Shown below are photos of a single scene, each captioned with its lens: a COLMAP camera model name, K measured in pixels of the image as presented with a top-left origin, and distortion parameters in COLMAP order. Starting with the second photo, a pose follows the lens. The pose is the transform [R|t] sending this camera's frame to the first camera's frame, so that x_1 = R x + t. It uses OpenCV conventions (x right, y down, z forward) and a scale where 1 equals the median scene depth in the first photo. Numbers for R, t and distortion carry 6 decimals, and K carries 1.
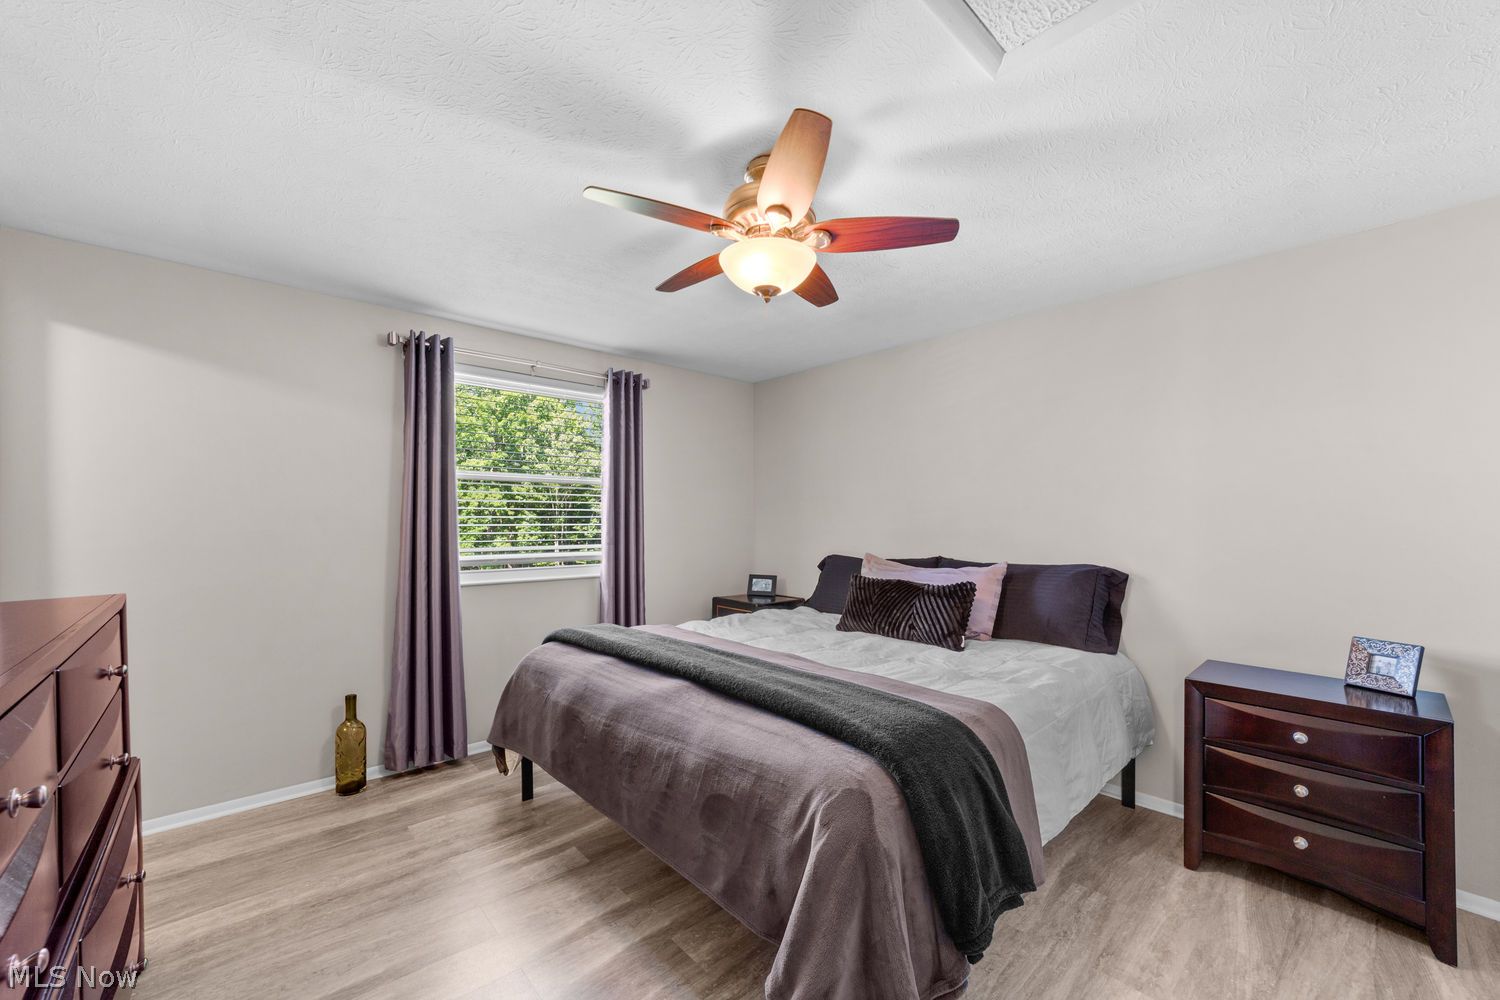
lens RADIAL K [[582.5, 0, 740.7], [0, 582.5, 525.9], [0, 0, 1]] dist [-0.003016, 0.000955]
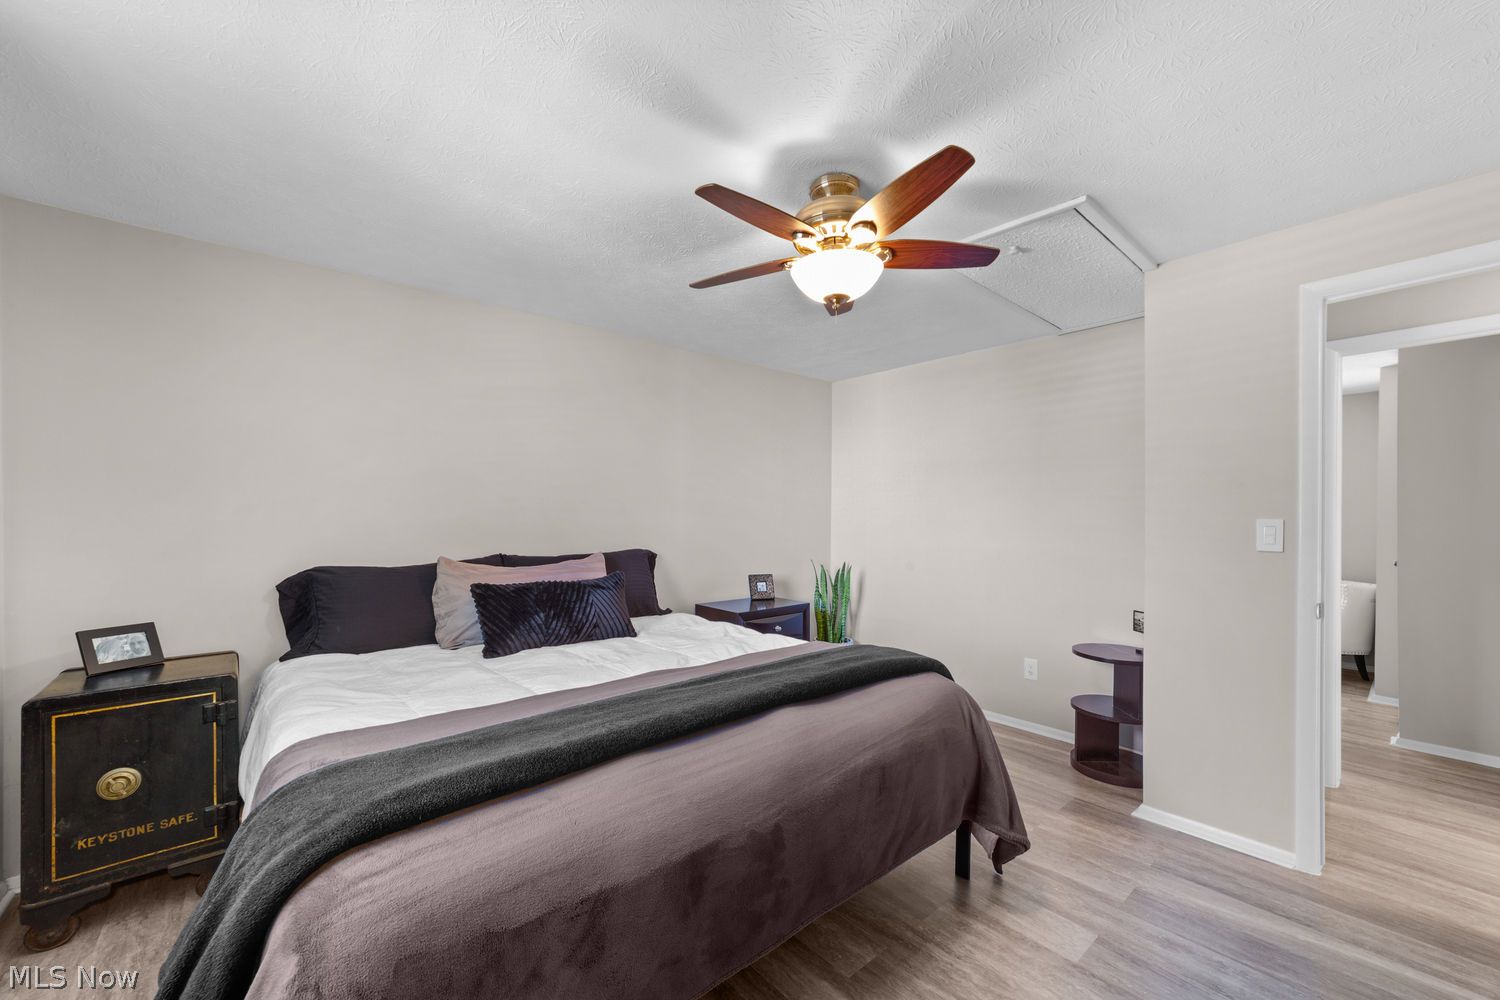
lens RADIAL K [[582.5, 0, 755.4], [0, 582.5, 507.1], [0, 0, 1]] dist [-0.003016, 0.000955]
pose [[0.003086, 0.009698, 0.999948, -0.660519], [0.000701, 0.999953, -0.009700, -0.011951], [-0.999995, 0.000731, 0.003079, 0.728037]]
